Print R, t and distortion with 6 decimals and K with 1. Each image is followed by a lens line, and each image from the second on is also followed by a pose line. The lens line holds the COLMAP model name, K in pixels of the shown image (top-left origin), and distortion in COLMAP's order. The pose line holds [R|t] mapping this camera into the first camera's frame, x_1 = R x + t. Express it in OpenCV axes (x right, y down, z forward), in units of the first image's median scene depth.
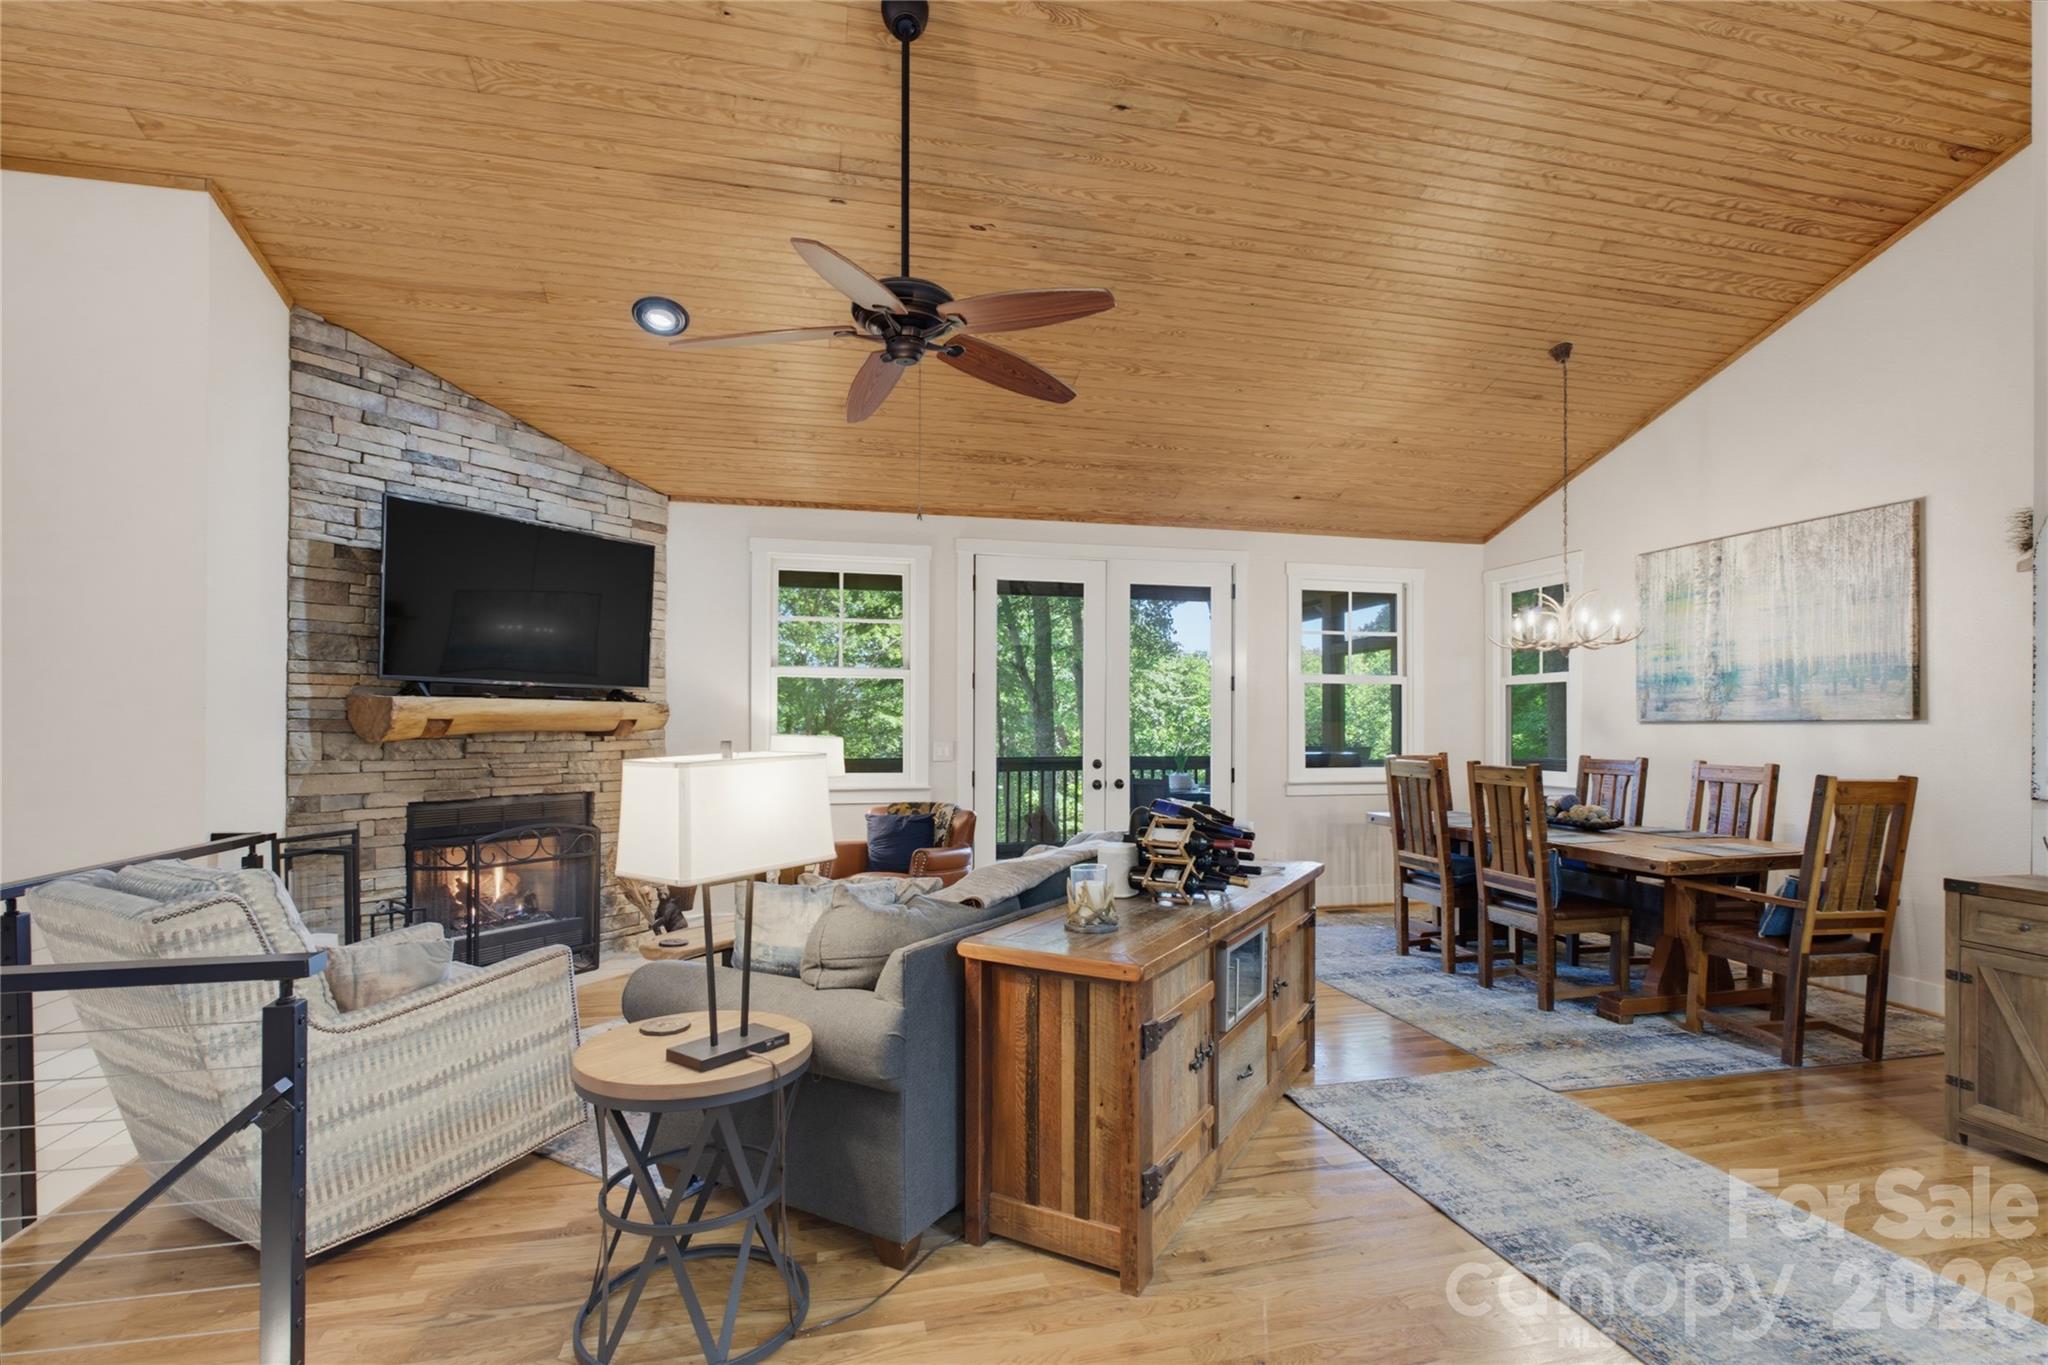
lens RADIAL K [[965.5, 0, 1022.8], [0, 965.5, 720.8], [0, 0, 1]] dist [-0.001917, 0.000211]
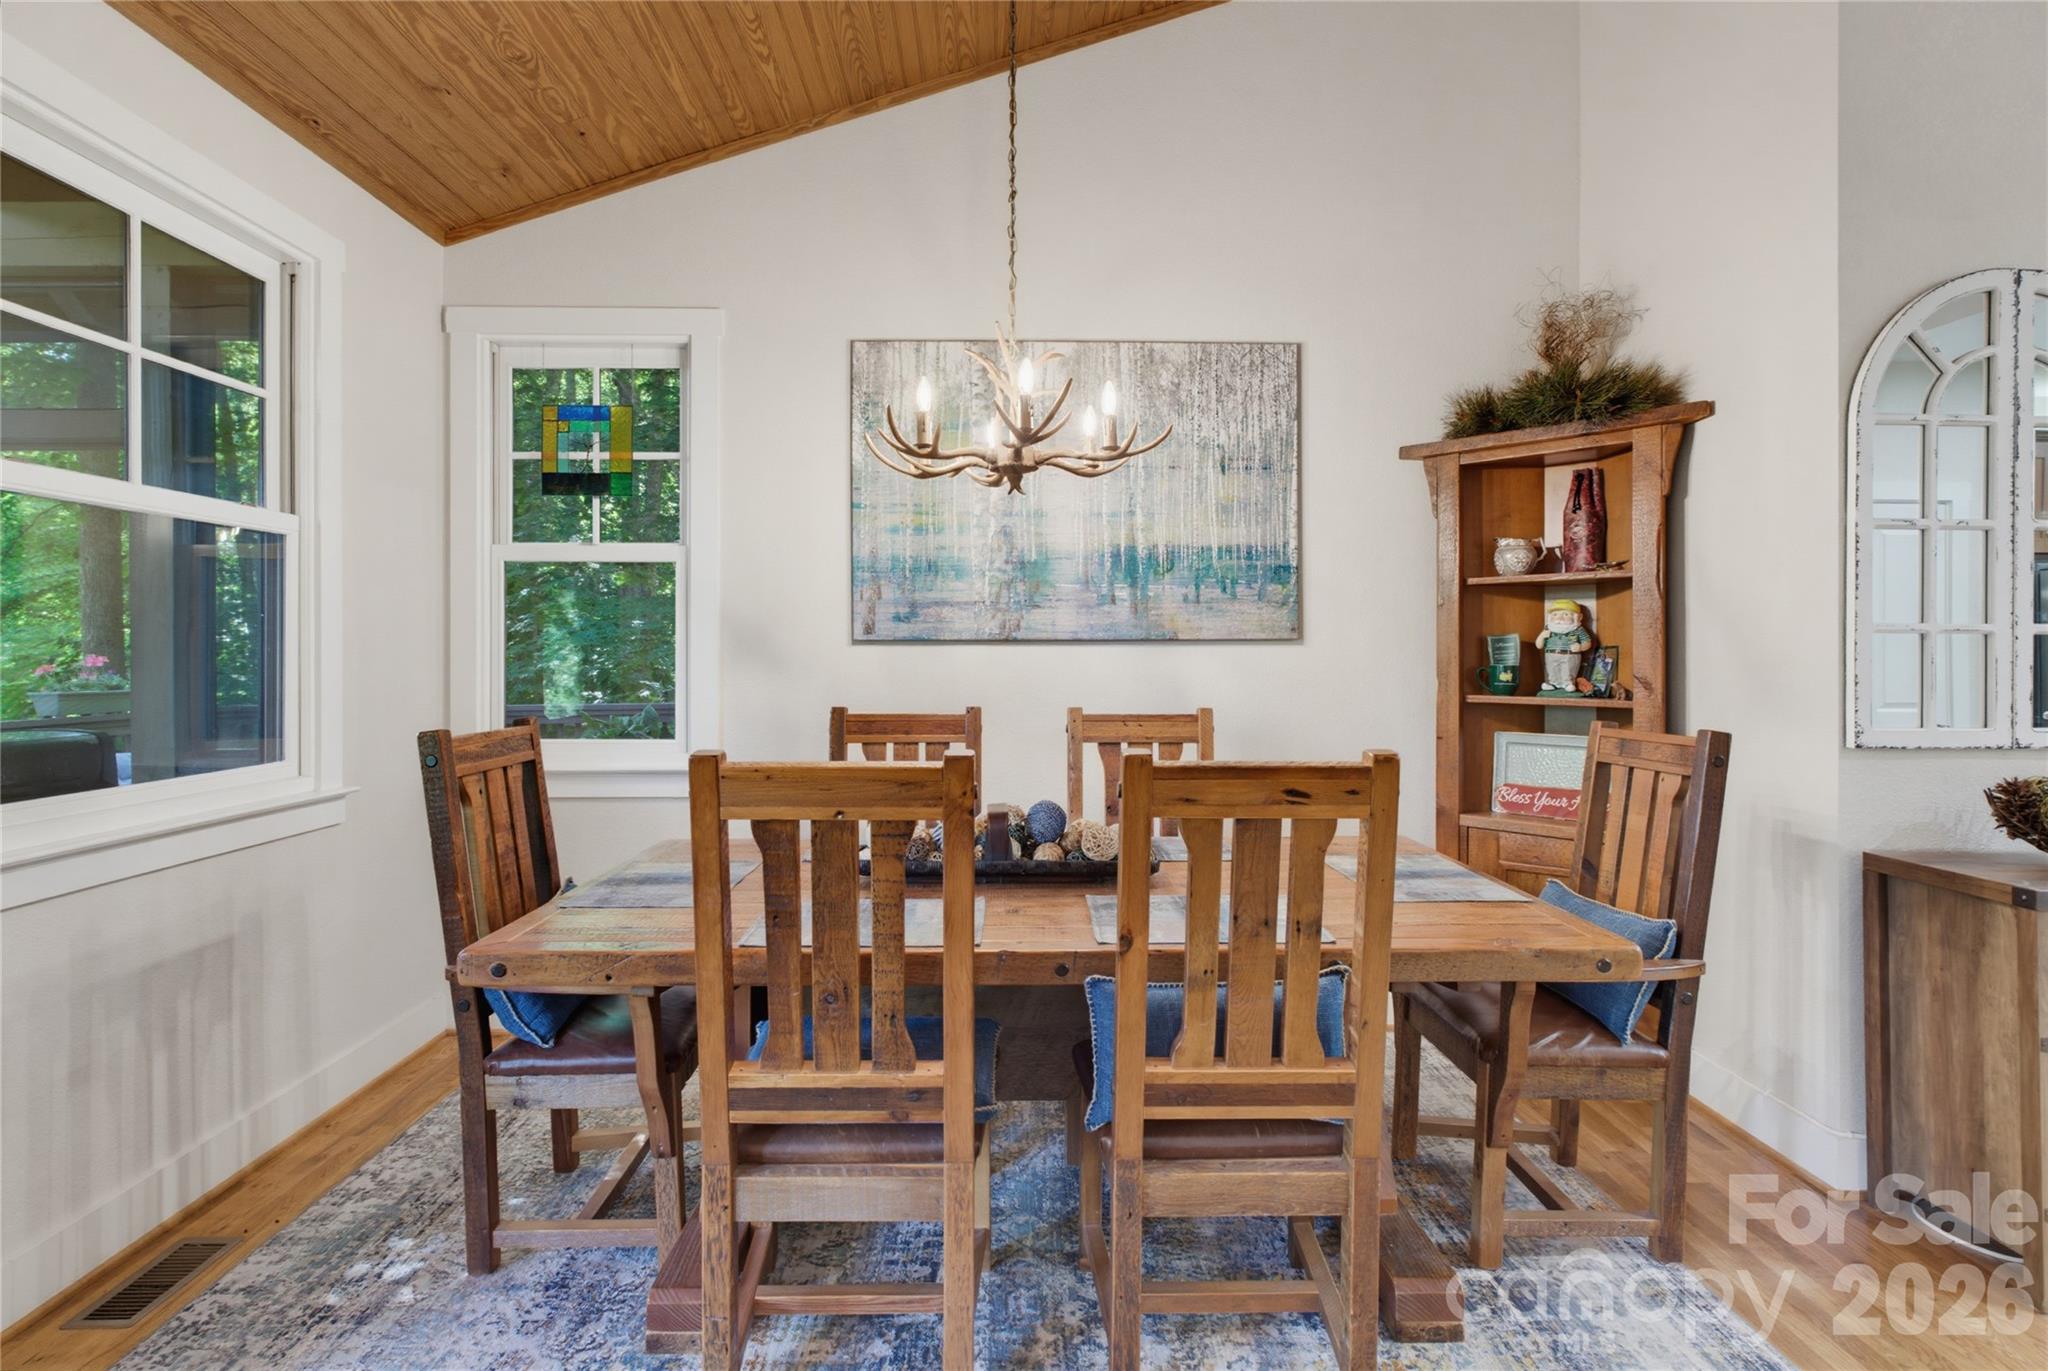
lens RADIAL K [[972.5, 0, 1032.8], [0, 972.5, 652.6], [0, 0, 1]] dist [-0.003549, 0.000419]
pose [[0.206269, -0.003762, 0.978488, 0.126663], [-0.003469, 0.999984, 0.004576, 0.005616], [-0.978489, -0.004339, 0.206253, 0.887899]]
